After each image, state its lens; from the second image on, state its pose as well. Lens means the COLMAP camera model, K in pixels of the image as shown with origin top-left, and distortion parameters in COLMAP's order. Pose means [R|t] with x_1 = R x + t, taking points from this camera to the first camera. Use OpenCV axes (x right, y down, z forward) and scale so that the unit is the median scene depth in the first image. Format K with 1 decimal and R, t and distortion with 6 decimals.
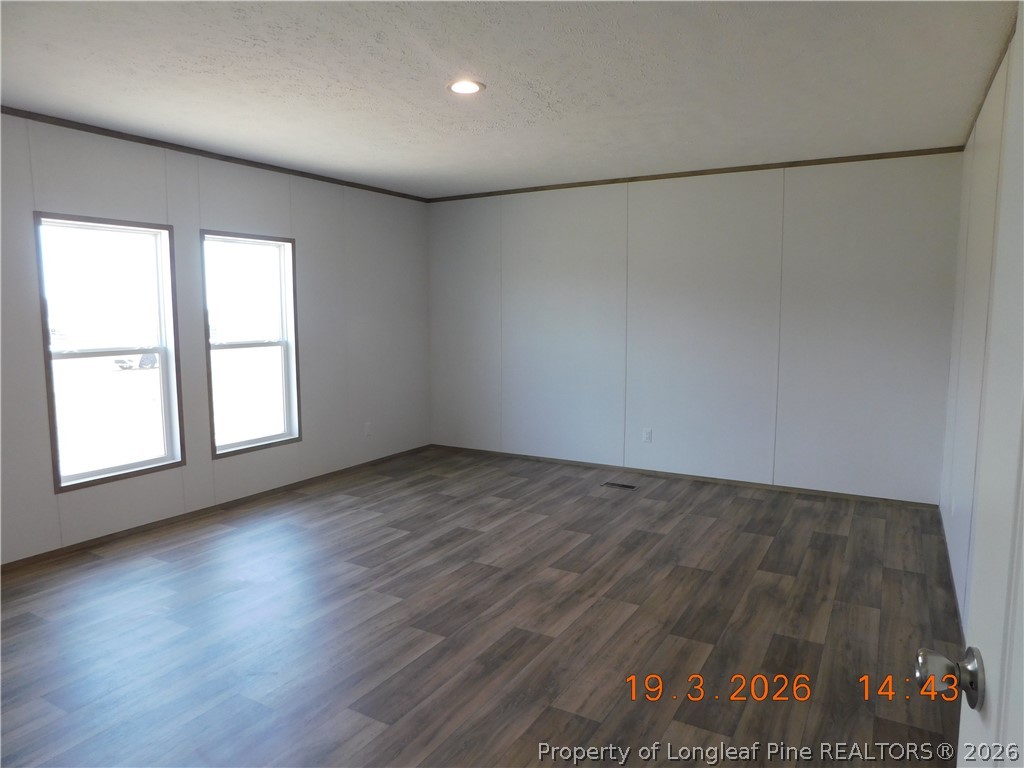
lens RADIAL K [[681.2, 0, 522.8], [0, 681.2, 358.2], [0, 0, 1]] dist [-0.045134, 0.035203]
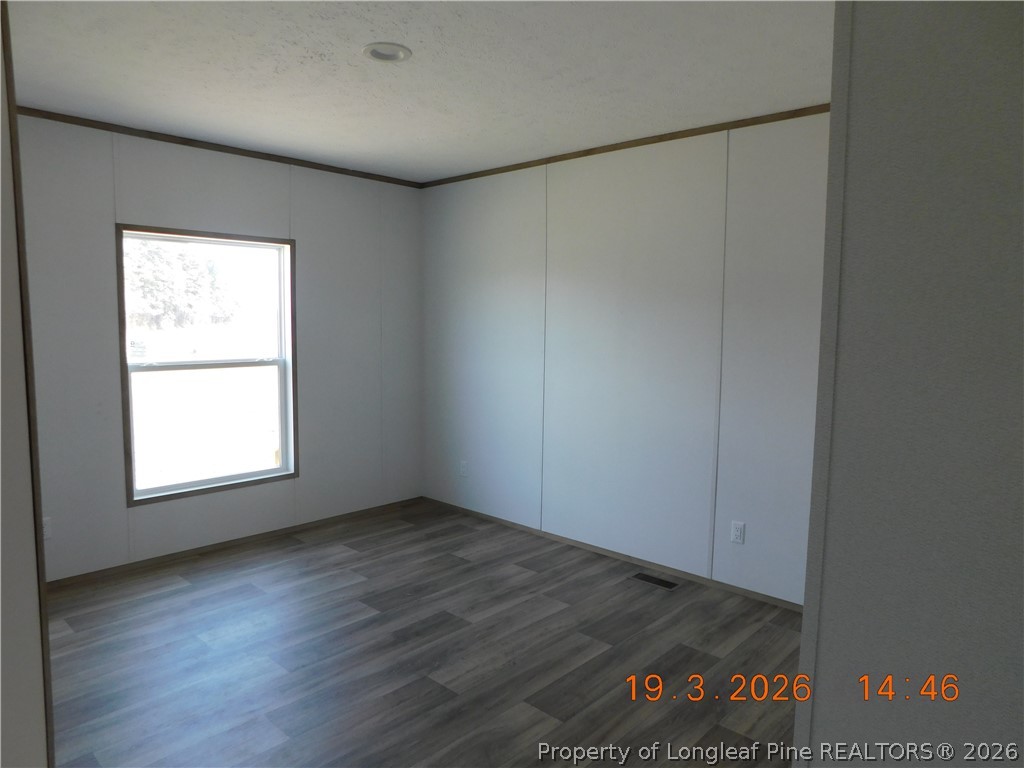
lens RADIAL K [[681.2, 0, 514.0], [0, 681.2, 363.4], [0, 0, 1]] dist [-0.045134, 0.035203]
pose [[0.972355, 0.020790, -0.232581, 0.157572], [-0.024063, 0.999647, -0.011244, -0.022303], [0.232265, 0.016530, 0.972512, 0.287332]]
